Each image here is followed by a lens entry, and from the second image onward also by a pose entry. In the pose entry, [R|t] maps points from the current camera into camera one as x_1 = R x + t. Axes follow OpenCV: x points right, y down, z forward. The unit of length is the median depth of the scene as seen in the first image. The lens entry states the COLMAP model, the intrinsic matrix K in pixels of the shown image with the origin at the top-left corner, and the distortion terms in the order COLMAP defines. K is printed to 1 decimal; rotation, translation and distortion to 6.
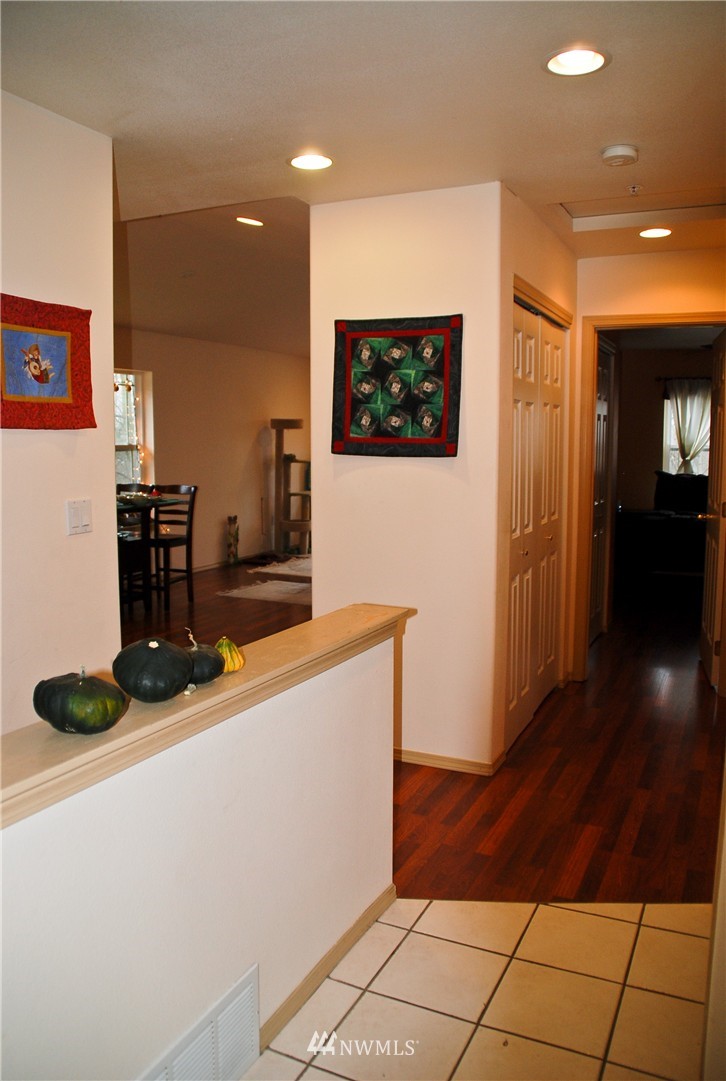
lens RADIAL K [[862.0, 0, 363.0], [0, 862.0, 540.5], [0, 0, 1]] dist [-0.083018, 0.013669]
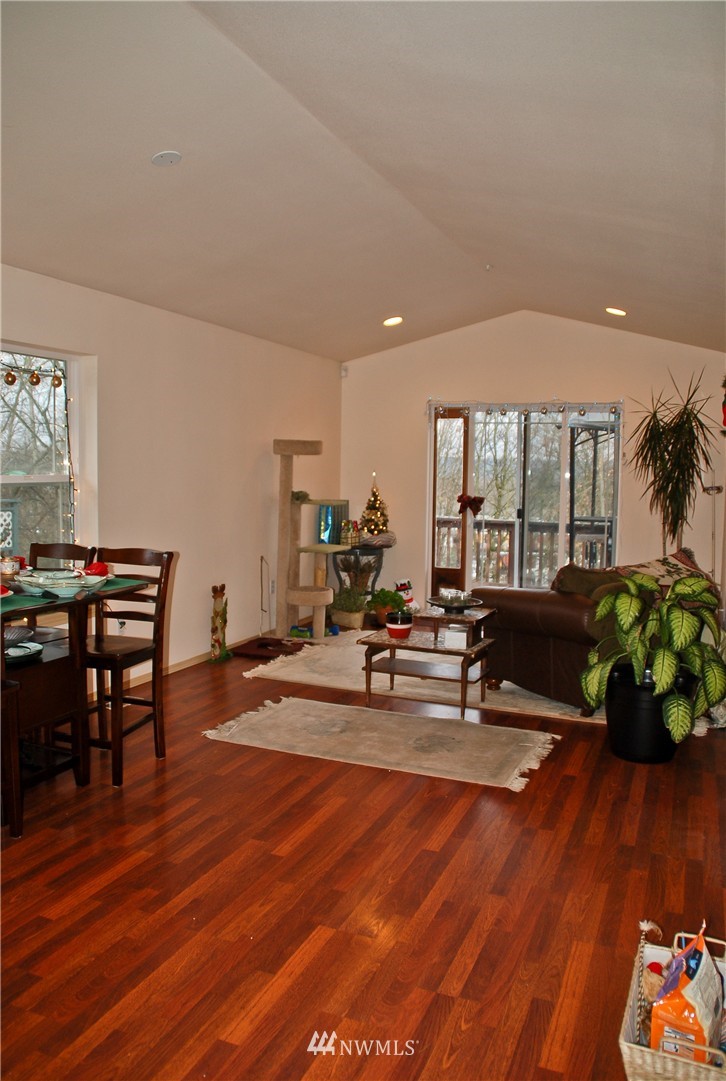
lens RADIAL K [[862.0, 0, 363.0], [0, 862.0, 540.5], [0, 0, 1]] dist [-0.083018, 0.013669]
pose [[0.998430, 0.007913, 0.055449, -0.097974], [-0.005998, 0.999383, -0.034618, -0.050622], [-0.055689, 0.034231, 0.997861, 0.421030]]
